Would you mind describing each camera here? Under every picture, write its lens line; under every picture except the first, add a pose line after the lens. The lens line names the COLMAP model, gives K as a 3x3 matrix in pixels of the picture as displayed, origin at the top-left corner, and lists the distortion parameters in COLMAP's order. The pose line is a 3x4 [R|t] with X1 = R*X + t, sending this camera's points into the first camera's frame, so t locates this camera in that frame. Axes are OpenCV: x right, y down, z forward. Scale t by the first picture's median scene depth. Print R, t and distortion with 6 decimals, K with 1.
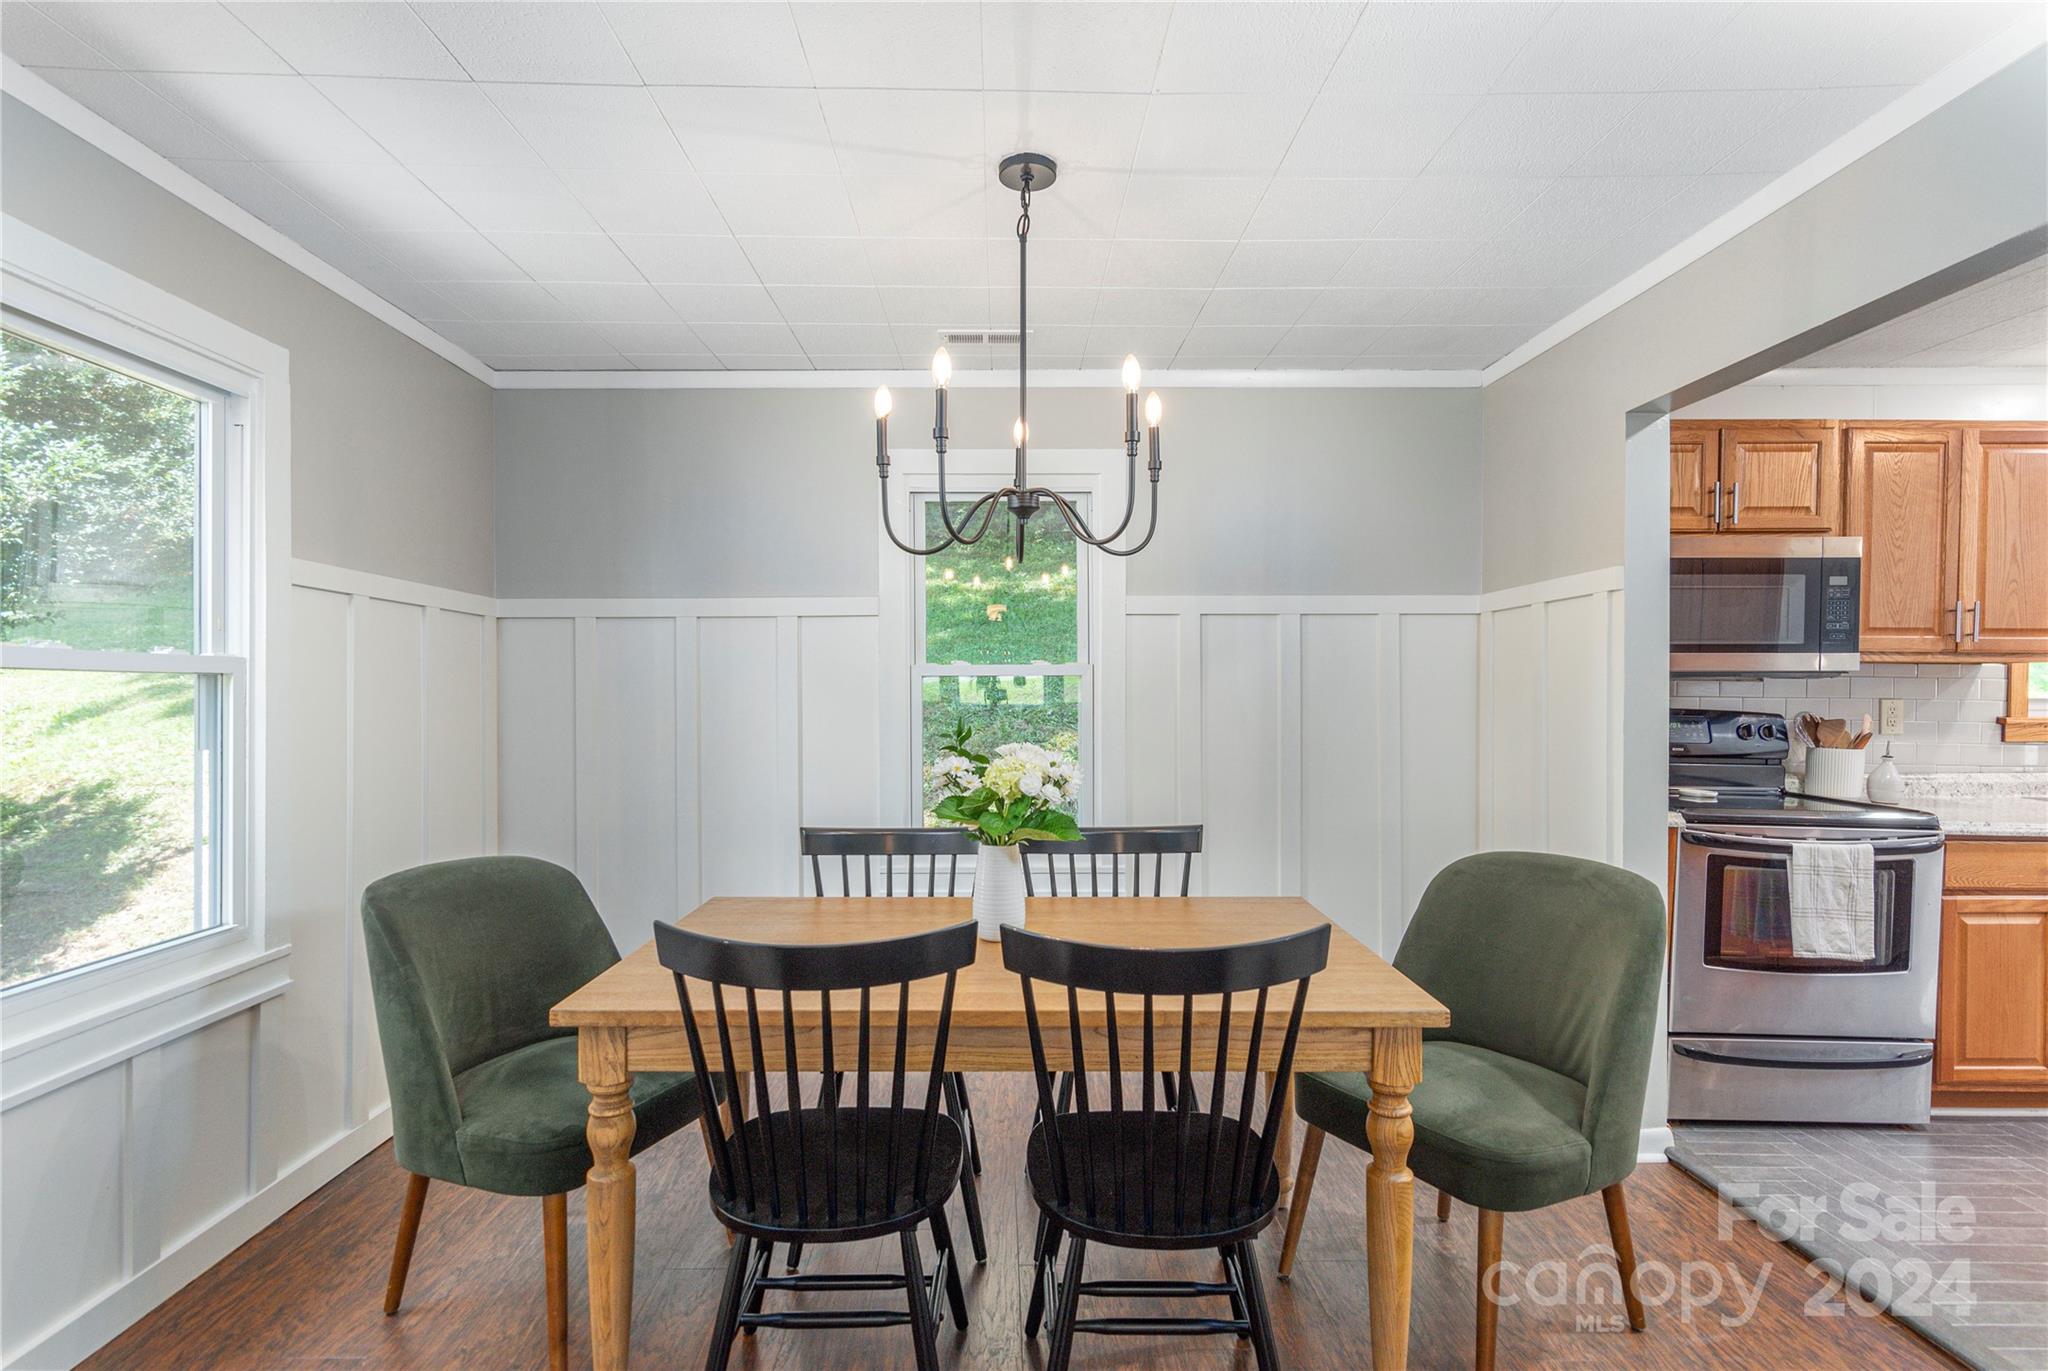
lens RADIAL K [[1032.7, 0, 975.0], [0, 1032.7, 728.6], [0, 0, 1]] dist [0.012033, -0.000165]
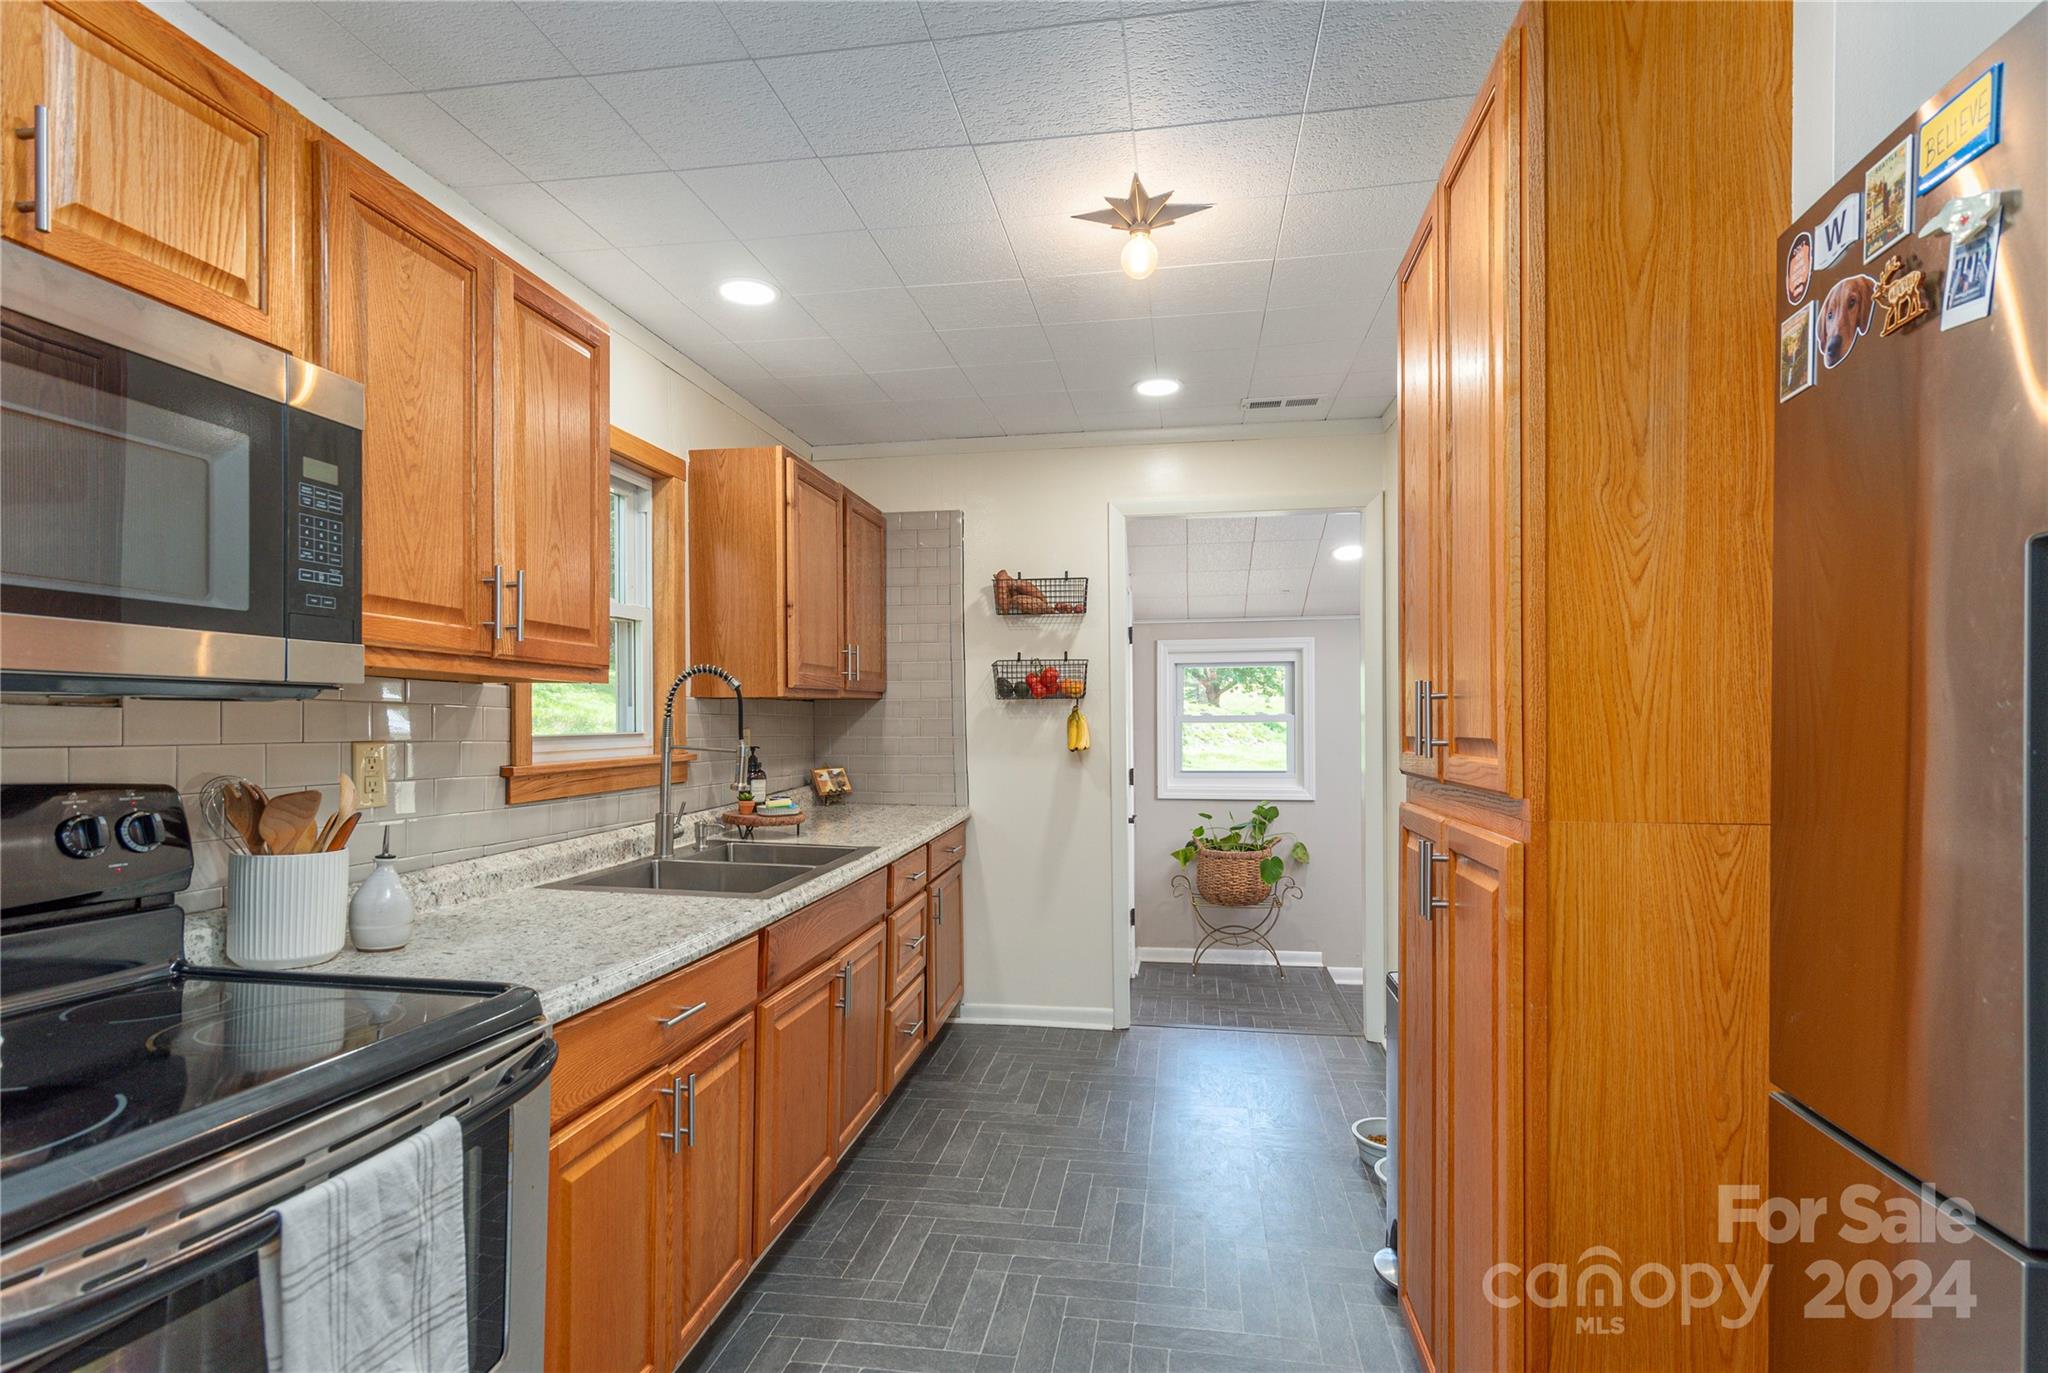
lens RADIAL K [[994.1, 0, 1030.0], [0, 994.1, 708.9], [0, 0, 1]] dist [0.004423, 0.000481]
pose [[0.141247, 0.009819, 0.989926, 0.455091], [0.036022, 0.999238, -0.015051, -0.027498], [-0.989319, 0.037785, 0.140786, 0.641648]]
